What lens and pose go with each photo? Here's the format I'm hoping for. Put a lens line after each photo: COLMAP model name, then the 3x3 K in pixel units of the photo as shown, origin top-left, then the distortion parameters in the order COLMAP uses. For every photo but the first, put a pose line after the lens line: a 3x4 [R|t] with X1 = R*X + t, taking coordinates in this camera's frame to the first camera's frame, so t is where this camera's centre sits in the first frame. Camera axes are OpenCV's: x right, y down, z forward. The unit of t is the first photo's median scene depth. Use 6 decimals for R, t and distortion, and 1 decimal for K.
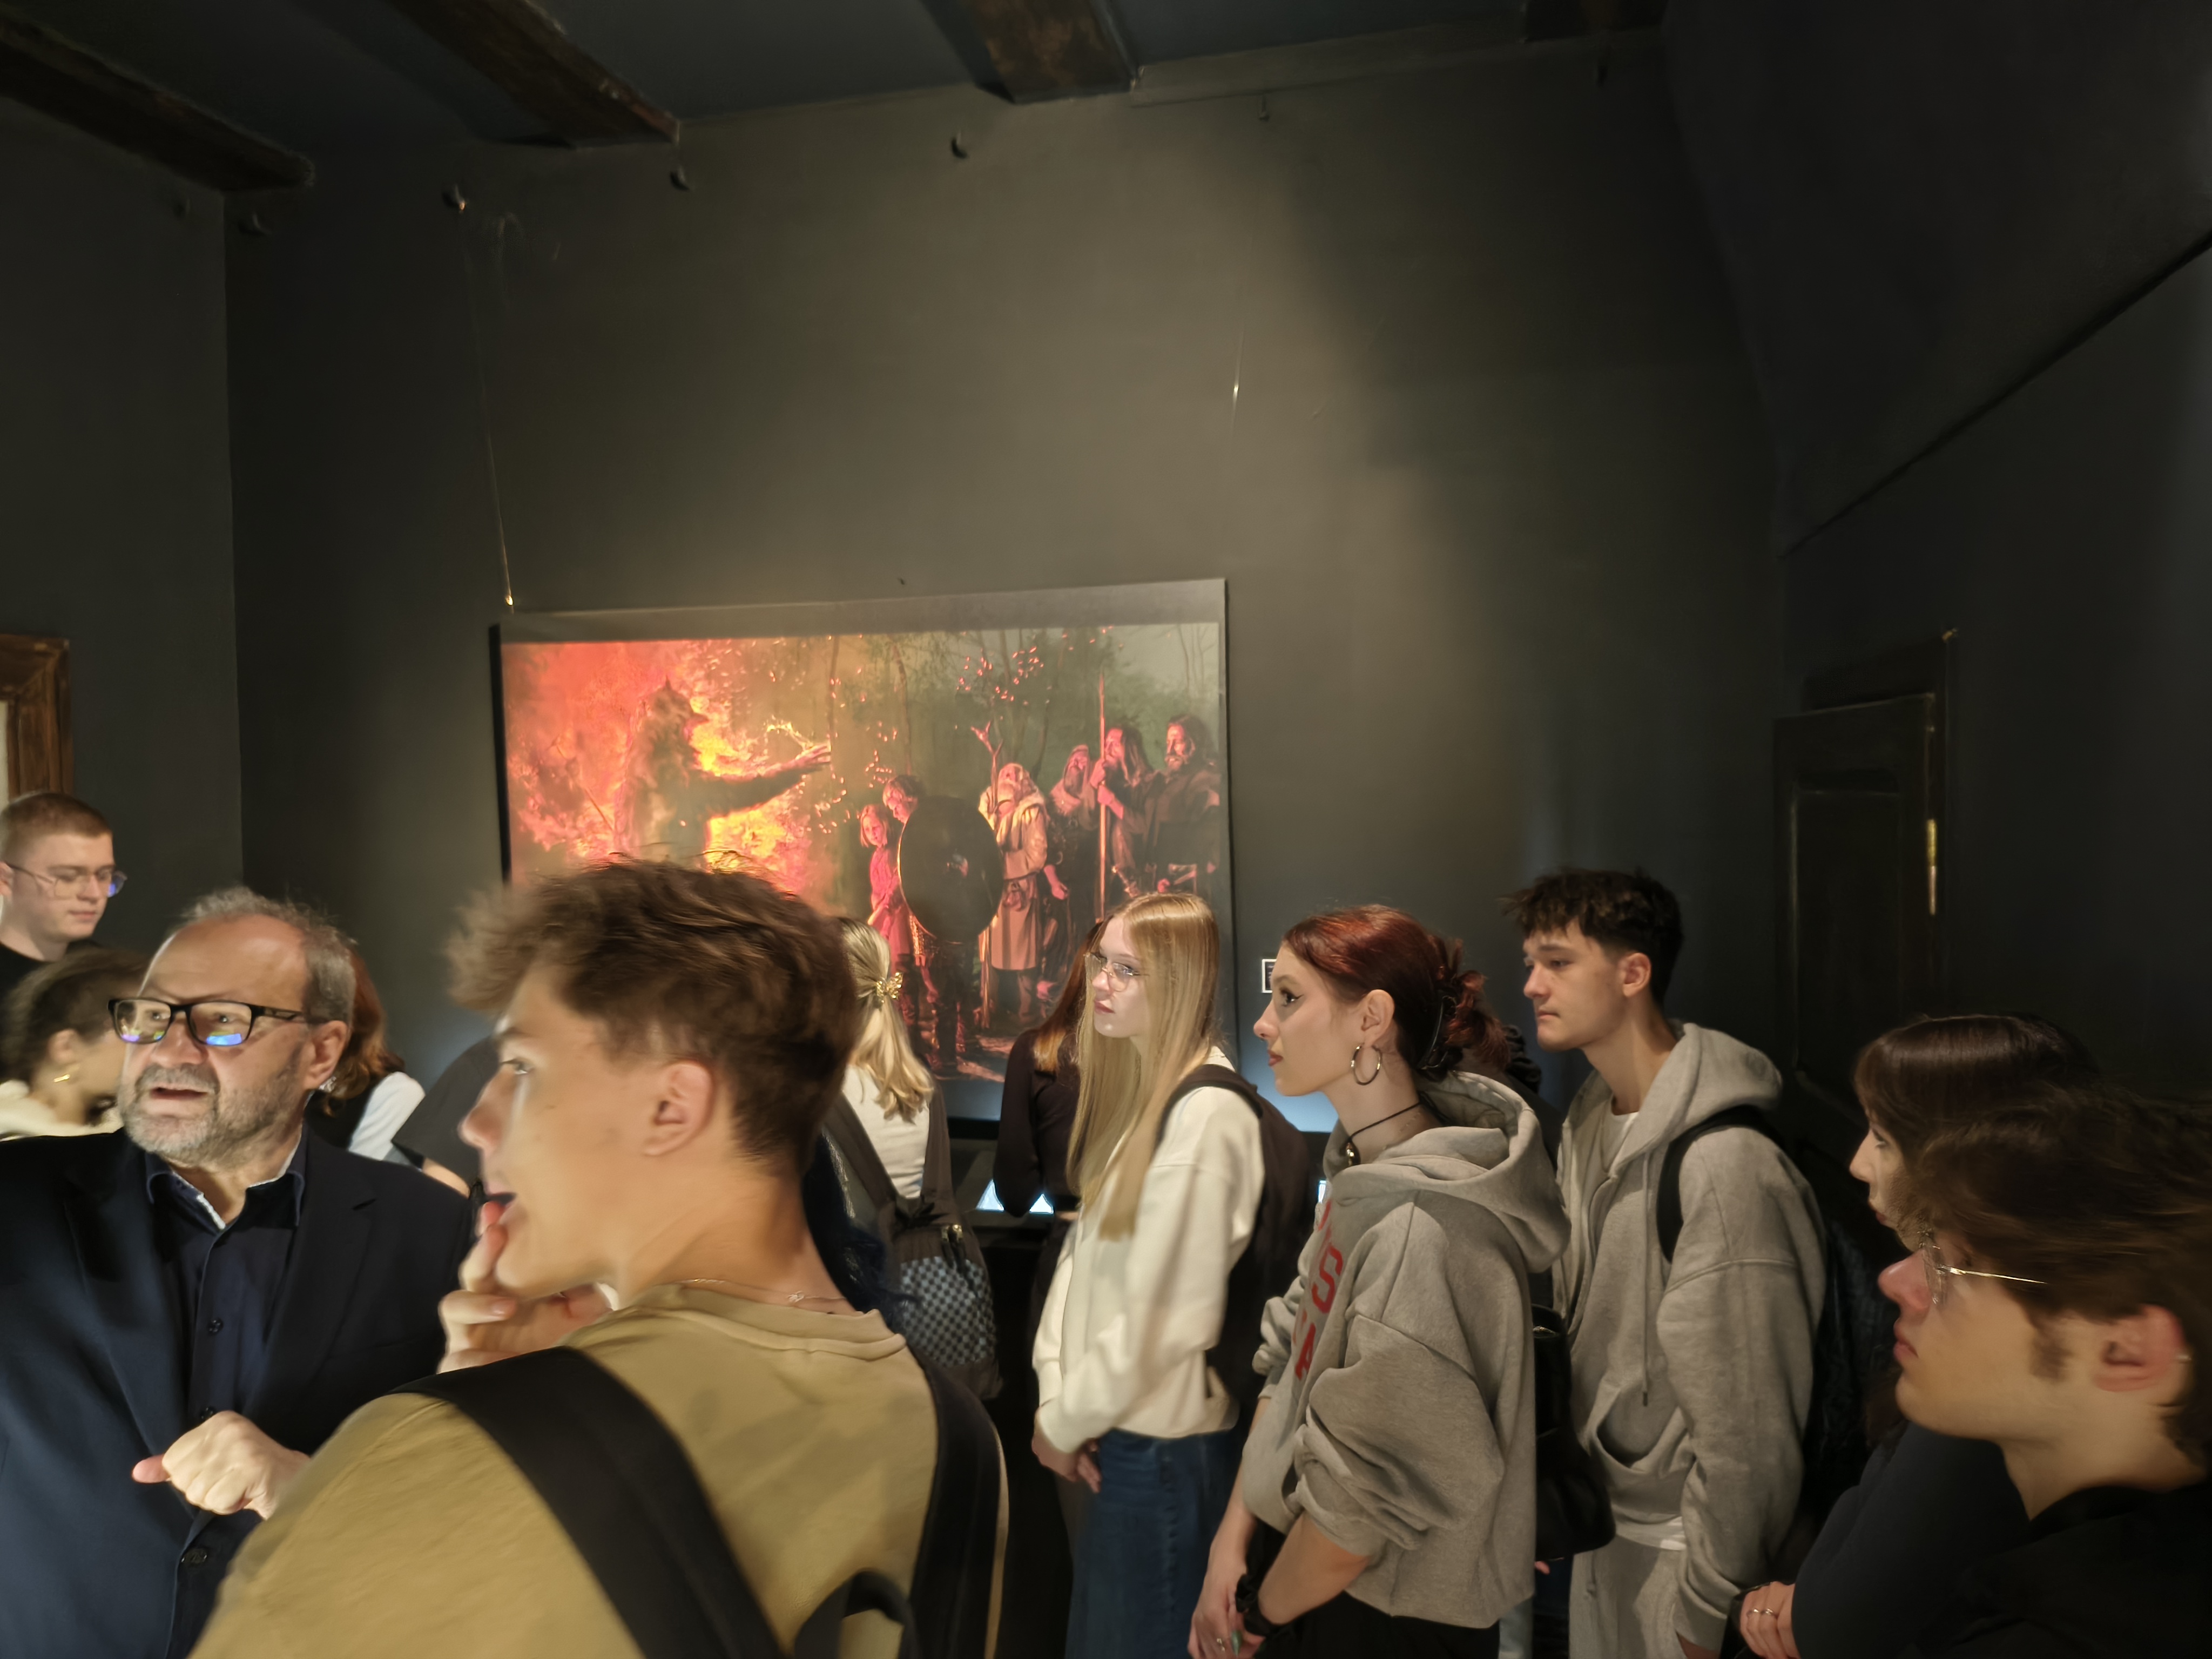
lens RADIAL K [[1551.8, 0, 1106.1], [0, 1551.8, 834.6], [0, 0, 1]] dist [0.002749, 0.000092]
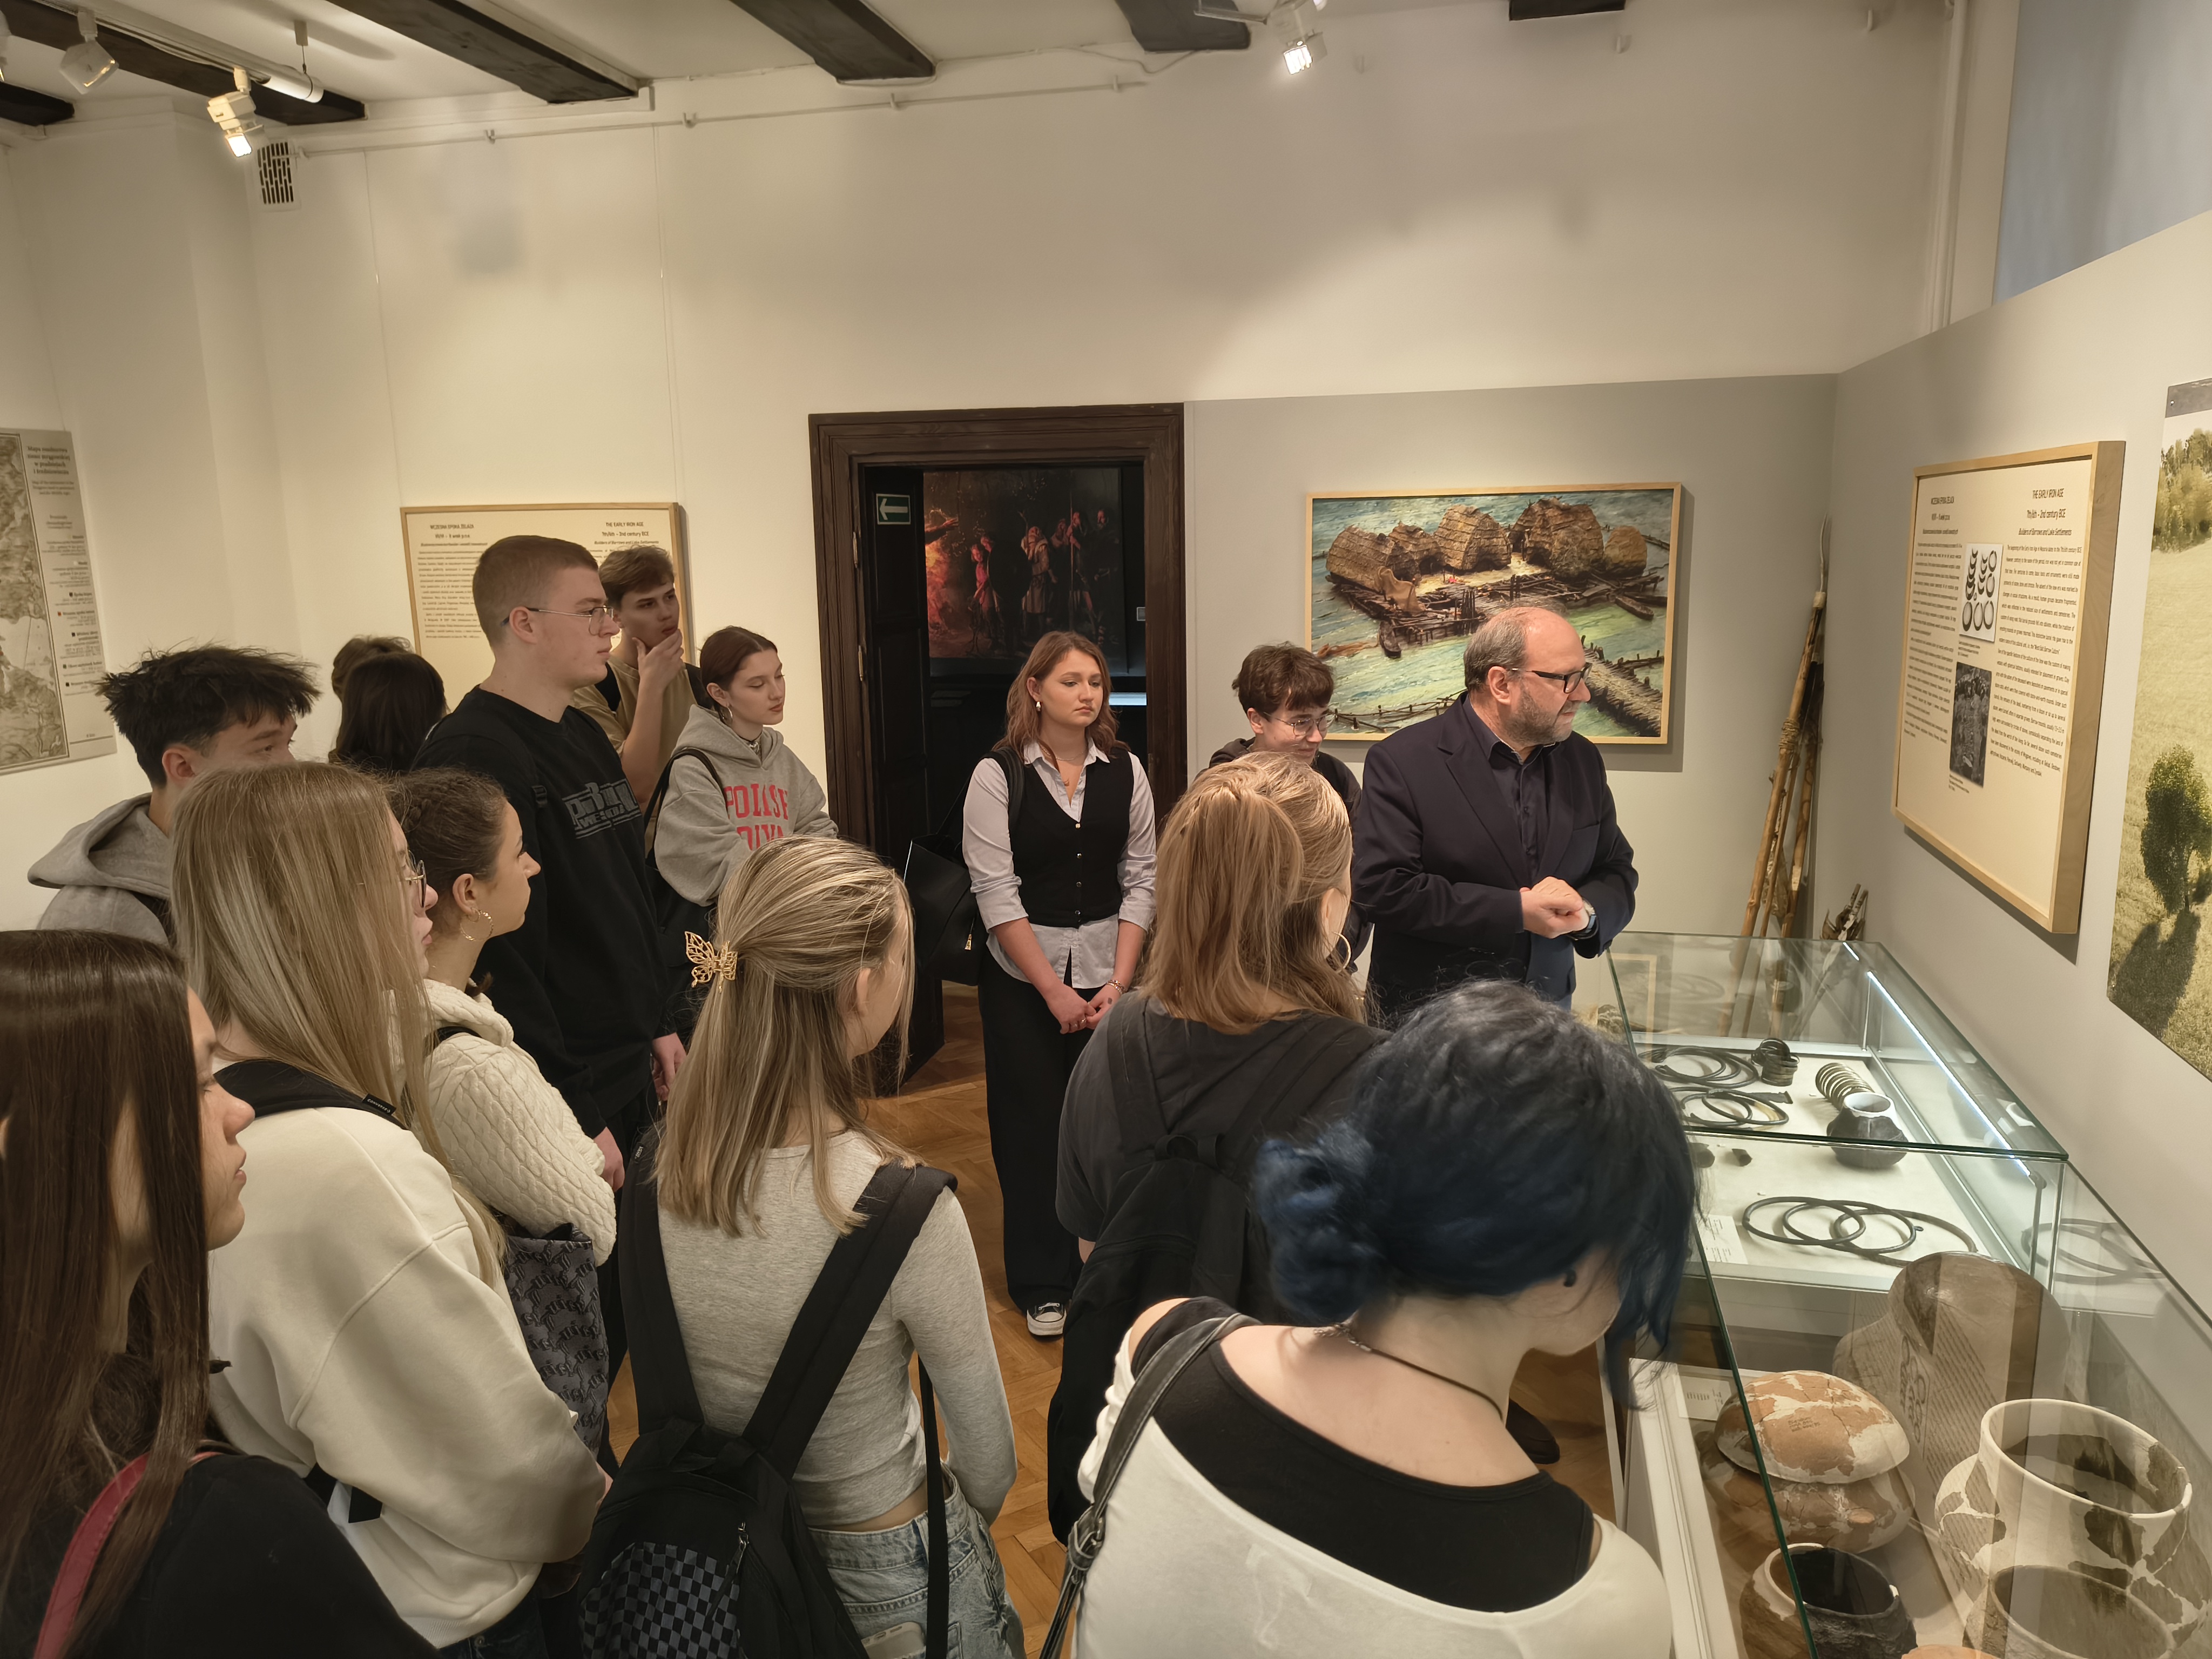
lens RADIAL K [[1551.8, 0, 1107.9], [0, 1551.8, 831.2], [0, 0, 1]] dist [0.002749, 0.000092]
pose [[0.999682, -0.015464, 0.019931, -0.001185], [0.010666, 0.975085, 0.221575, -0.117146], [-0.022860, -0.221292, 0.974940, -1.452828]]
